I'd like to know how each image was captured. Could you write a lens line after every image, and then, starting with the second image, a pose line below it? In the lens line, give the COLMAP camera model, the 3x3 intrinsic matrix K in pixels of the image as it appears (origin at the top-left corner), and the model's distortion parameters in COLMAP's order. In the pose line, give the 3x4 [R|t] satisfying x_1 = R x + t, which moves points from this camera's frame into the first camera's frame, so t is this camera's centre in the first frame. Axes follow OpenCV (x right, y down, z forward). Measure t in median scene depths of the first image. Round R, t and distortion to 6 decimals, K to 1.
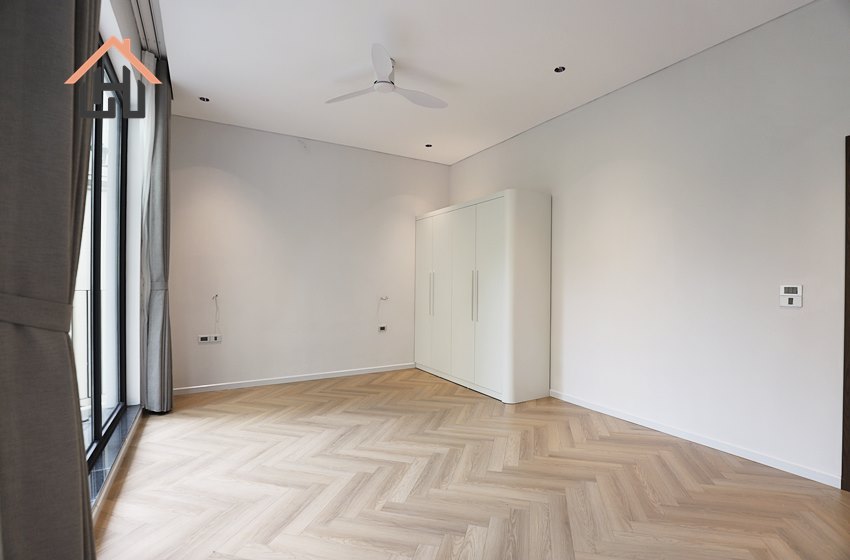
lens RADIAL K [[388.1, 0, 431.5], [0, 388.1, 287.7], [0, 0, 1]] dist [-0.025674, 0.000847]
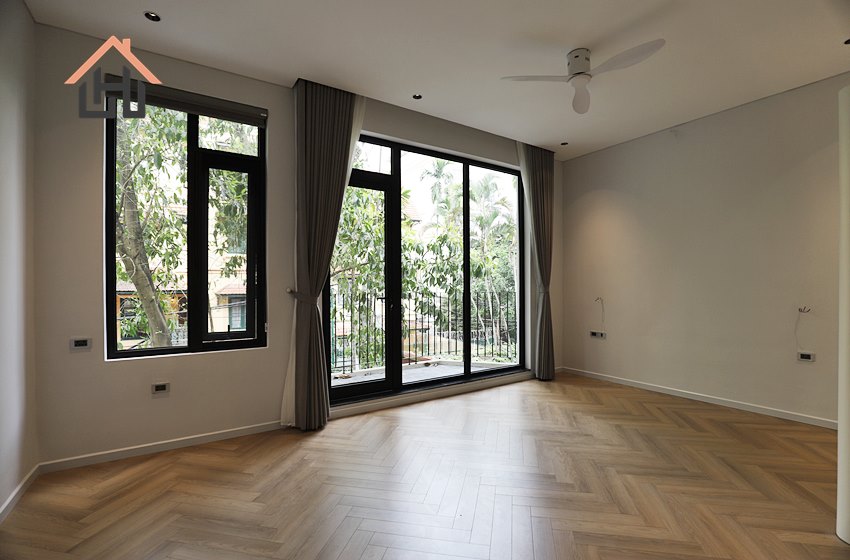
lens RADIAL K [[388.1, 0, 431.5], [0, 388.1, 287.7], [0, 0, 1]] dist [-0.025674, 0.000847]
pose [[0.045712, -0.001634, -0.998953, 0.689661], [0.001193, 0.999998, -0.001581, -0.011862], [0.998954, -0.001120, 0.045714, 0.508643]]
